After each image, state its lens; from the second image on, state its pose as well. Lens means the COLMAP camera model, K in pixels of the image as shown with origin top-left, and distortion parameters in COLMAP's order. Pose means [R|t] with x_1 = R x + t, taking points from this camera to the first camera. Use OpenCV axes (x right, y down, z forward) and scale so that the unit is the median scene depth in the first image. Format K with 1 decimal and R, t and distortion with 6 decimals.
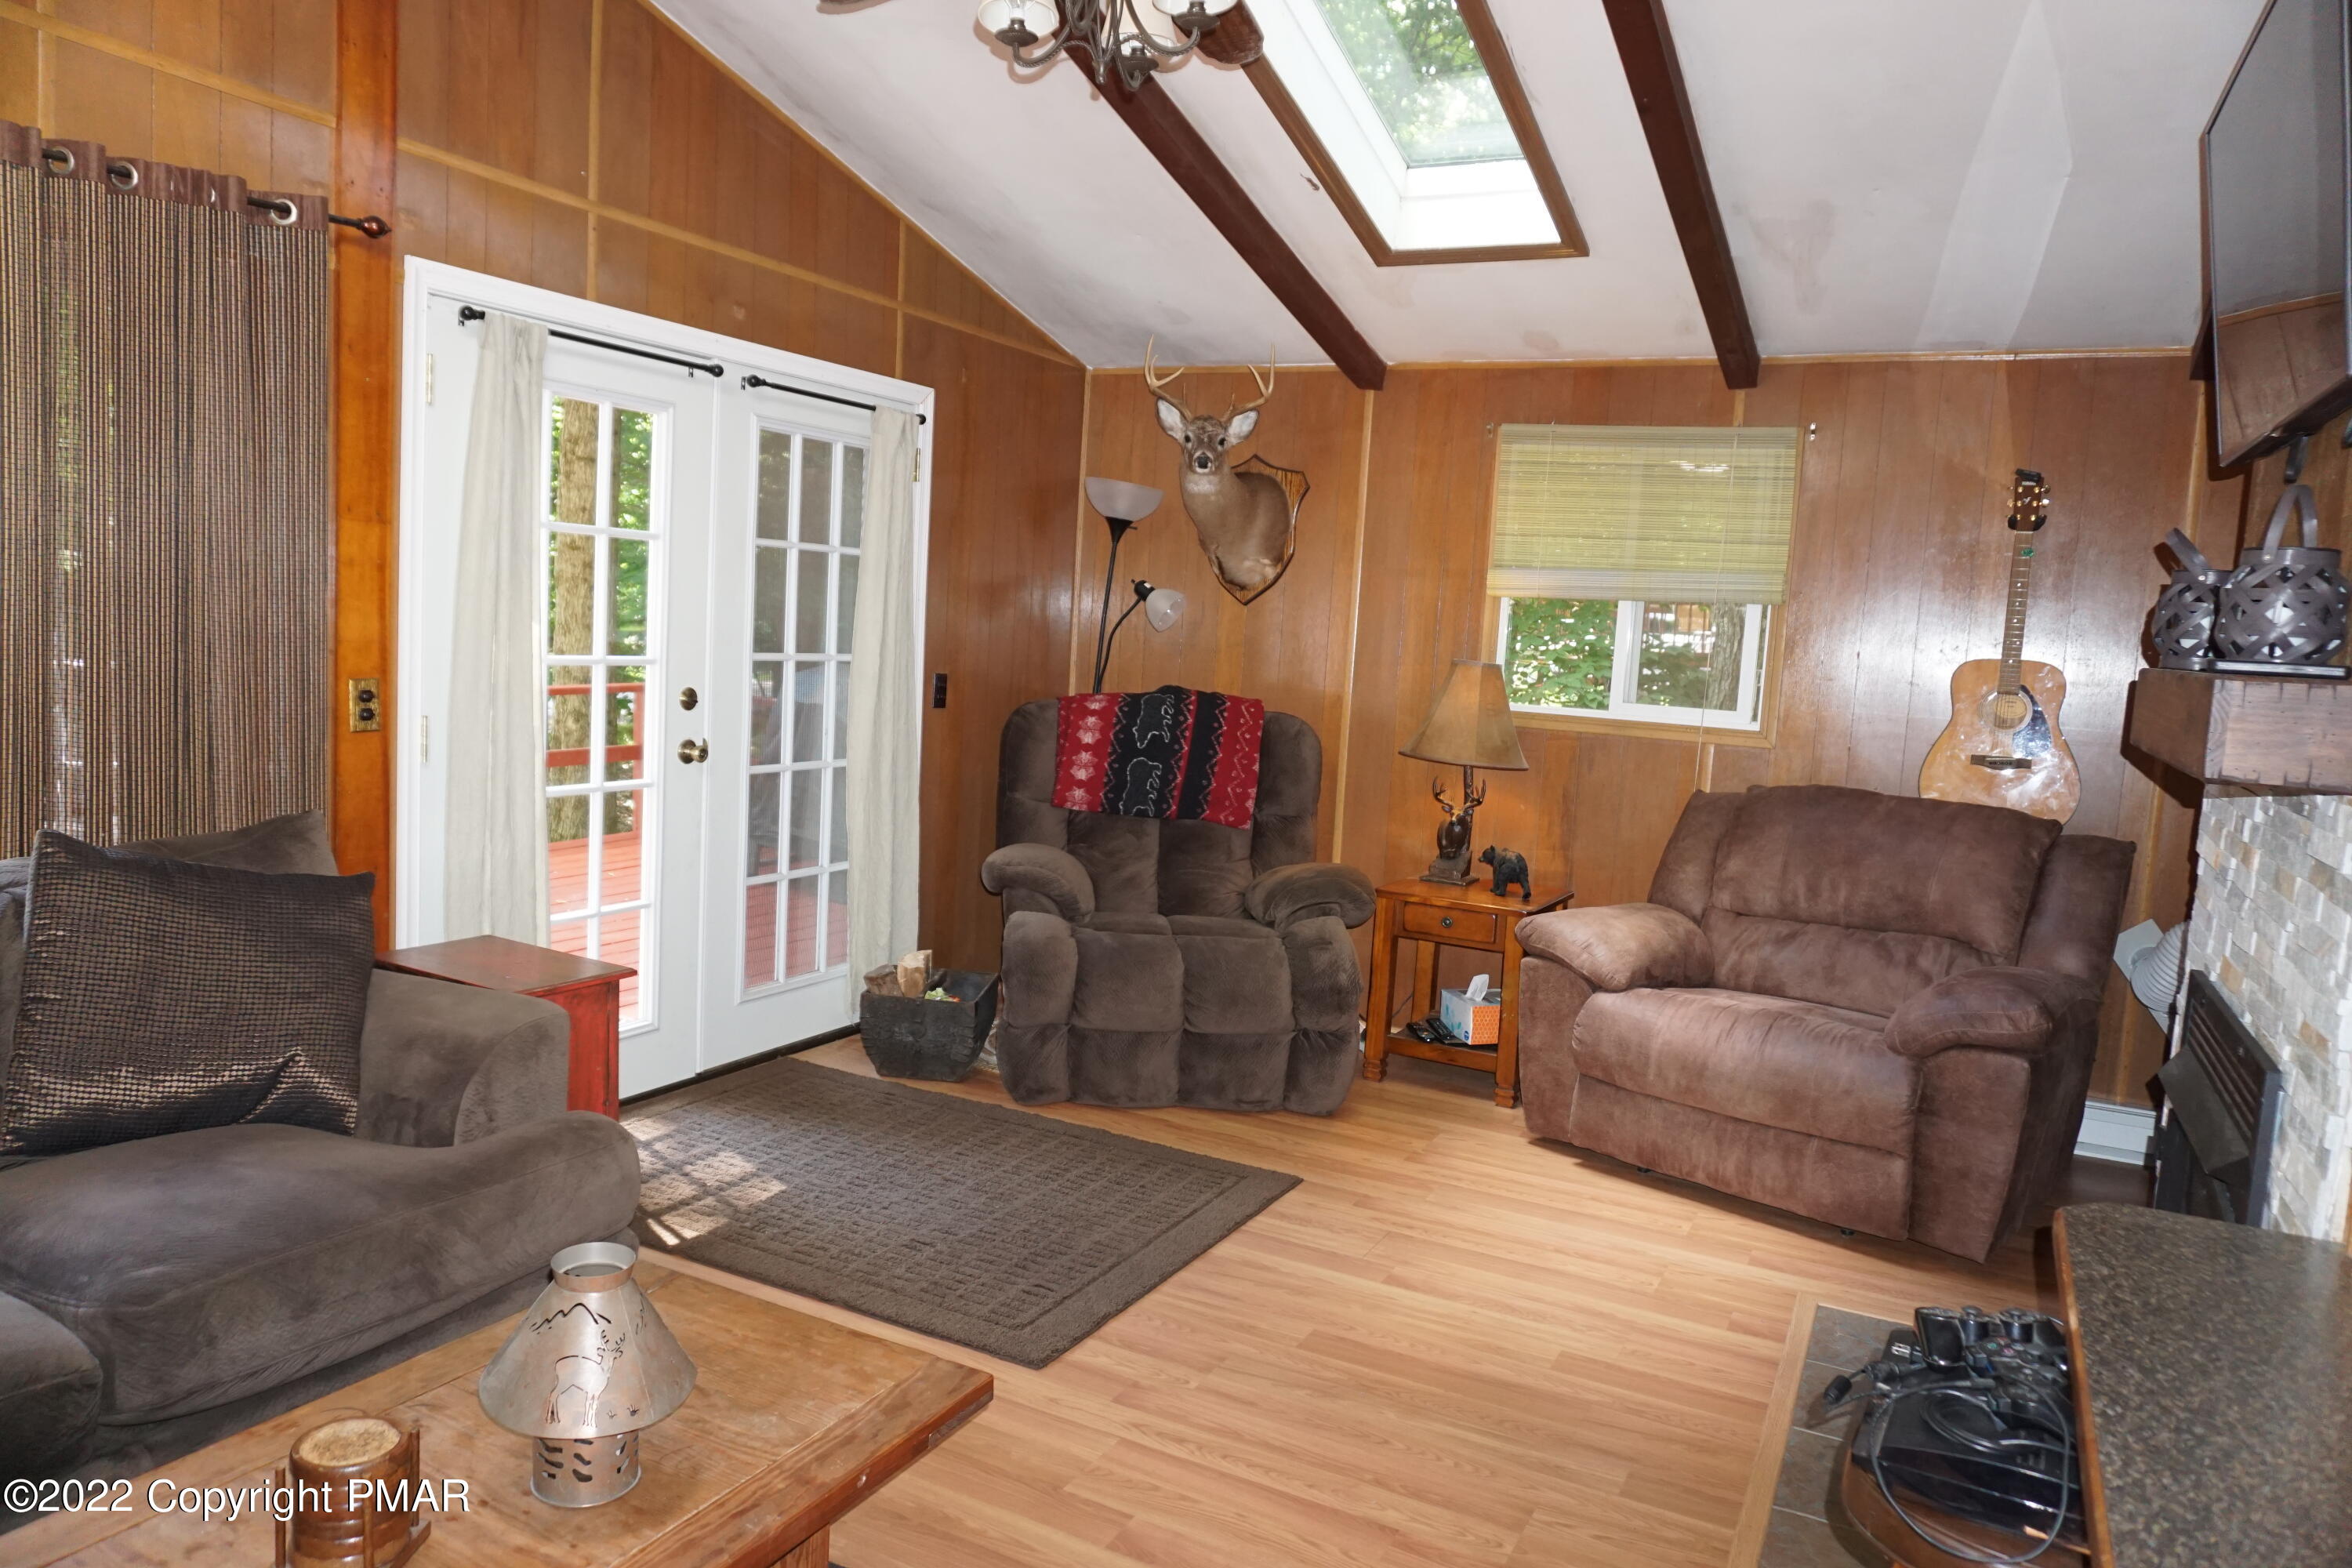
lens RADIAL K [[1584.6, 0, 1169.0], [0, 1584.6, 783.1], [0, 0, 1]] dist [-0.046403, 0.042395]
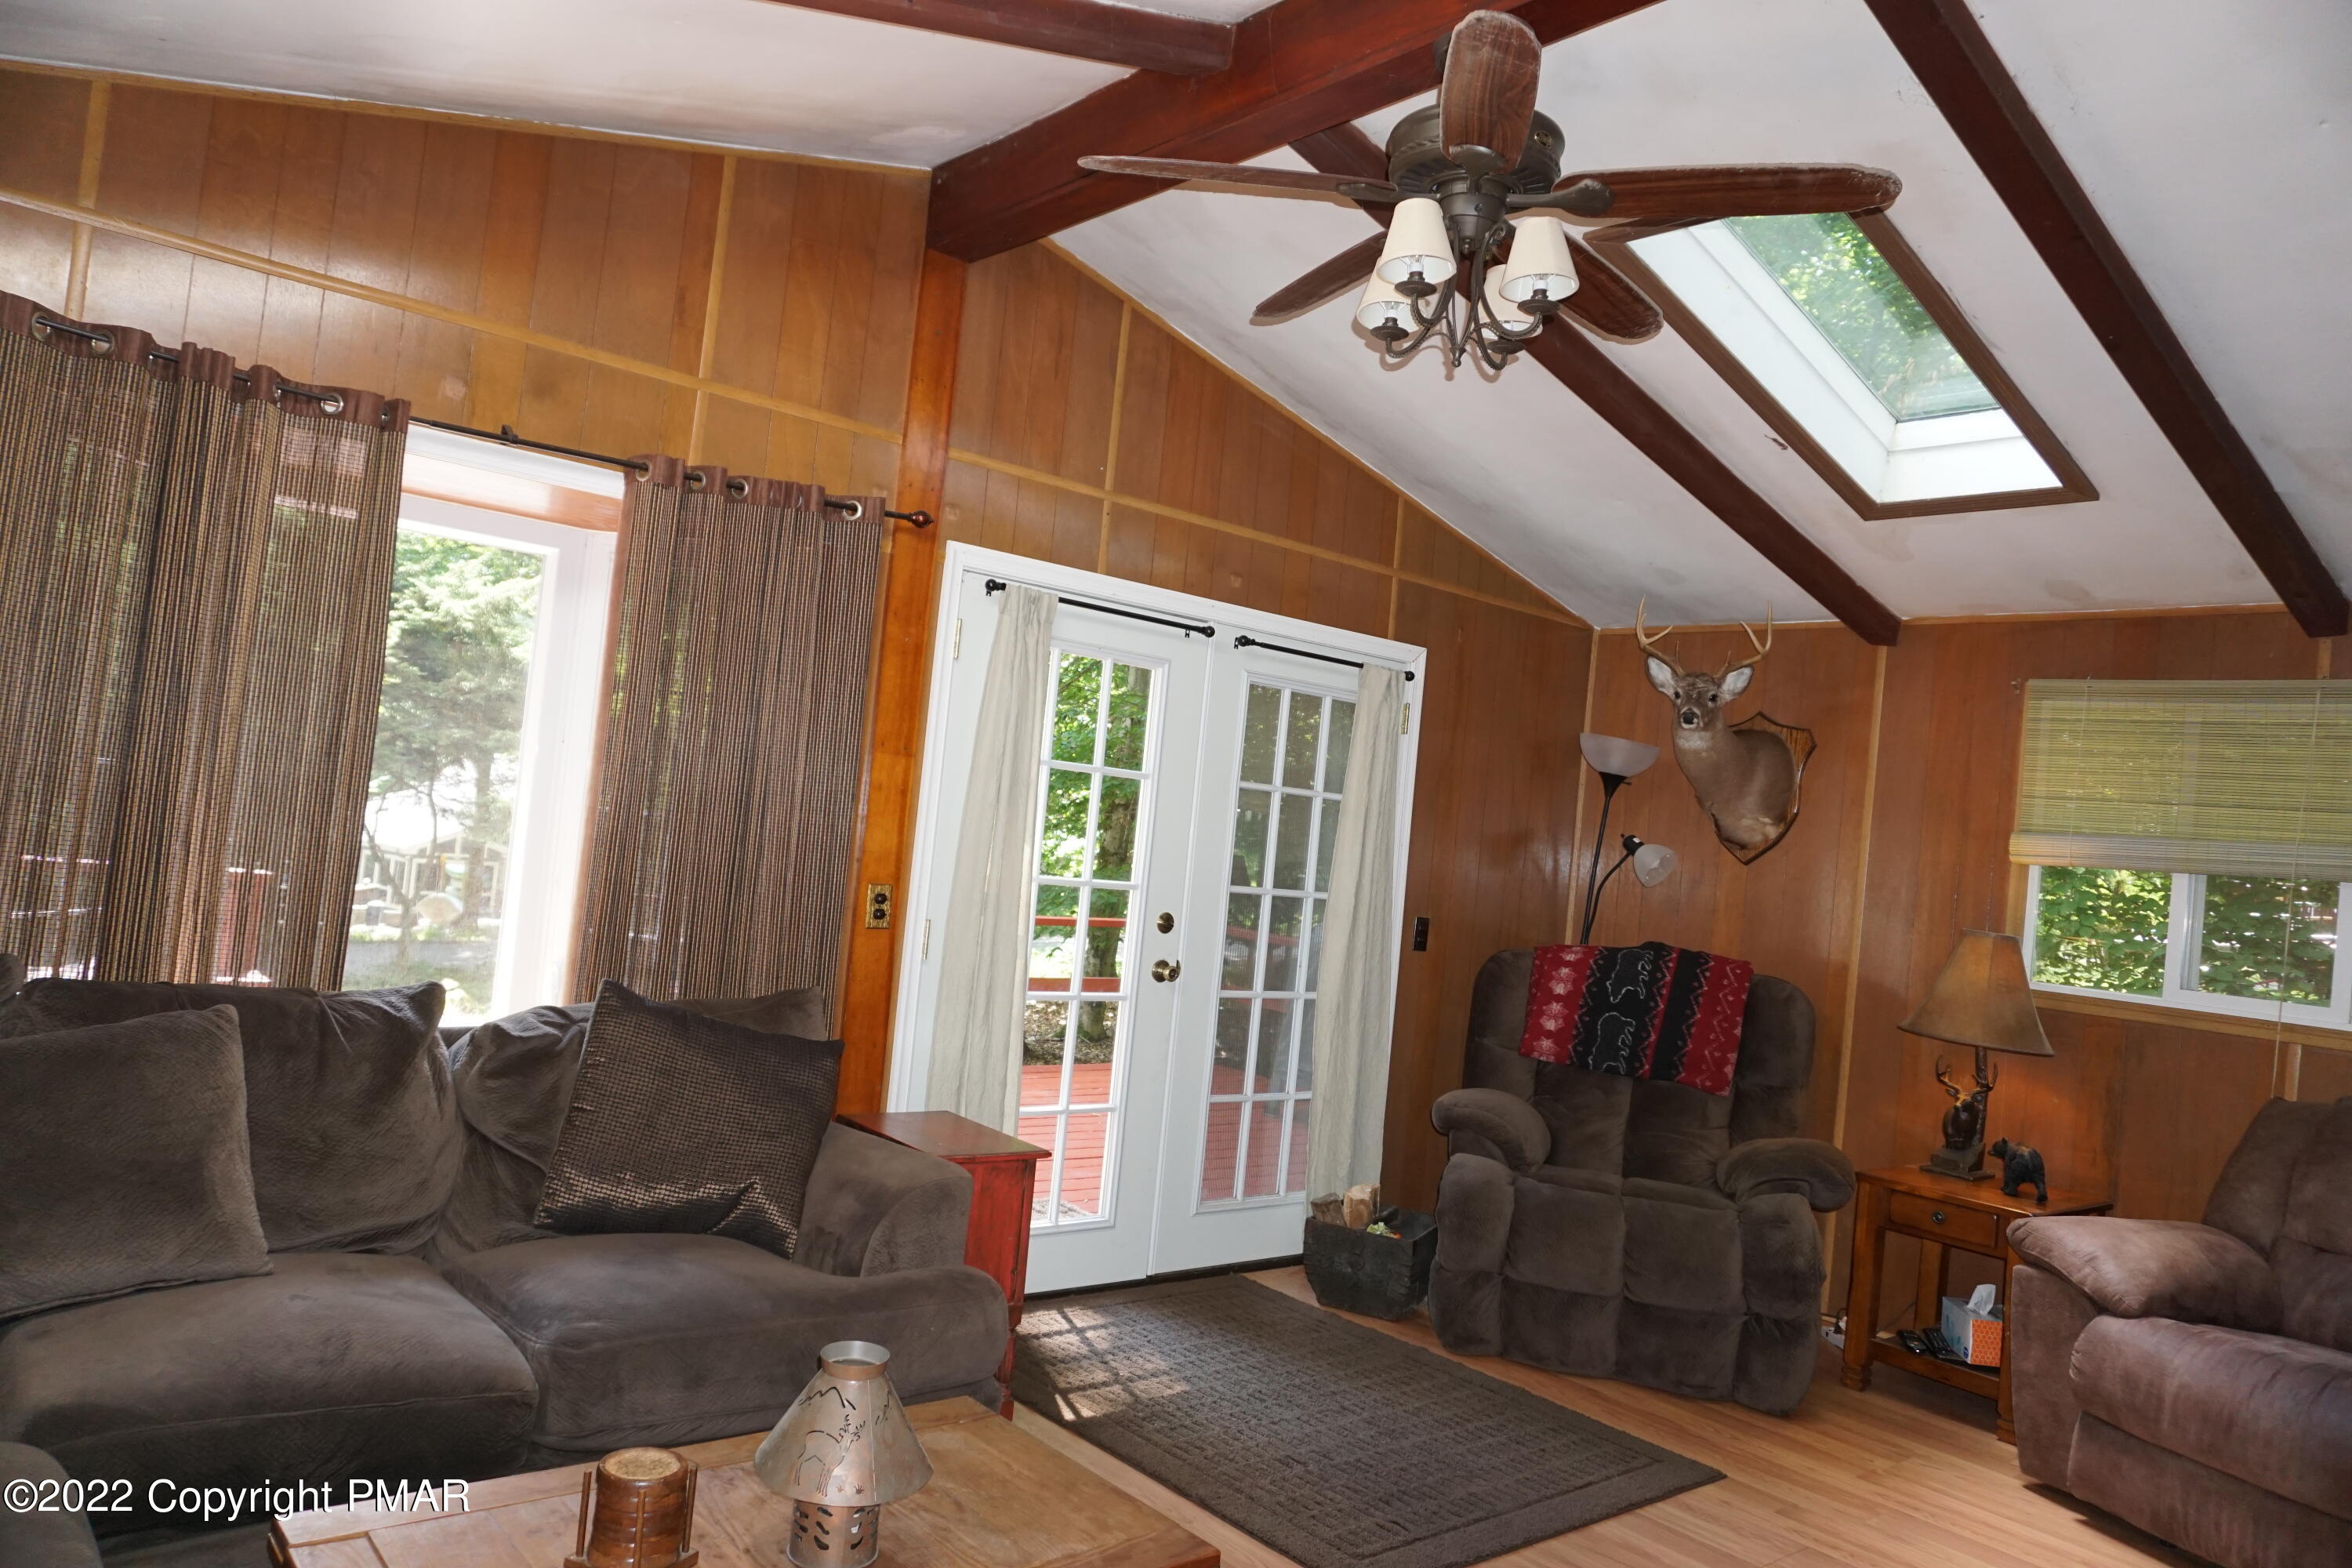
lens RADIAL K [[1584.6, 0, 1169.0], [0, 1584.6, 783.1], [0, 0, 1]] dist [-0.046403, 0.042395]
pose [[0.925515, 0.020813, -0.378138, 0.112734], [-0.083139, 0.985297, -0.149256, 0.015187], [0.369472, 0.169577, 0.913638, -0.023783]]
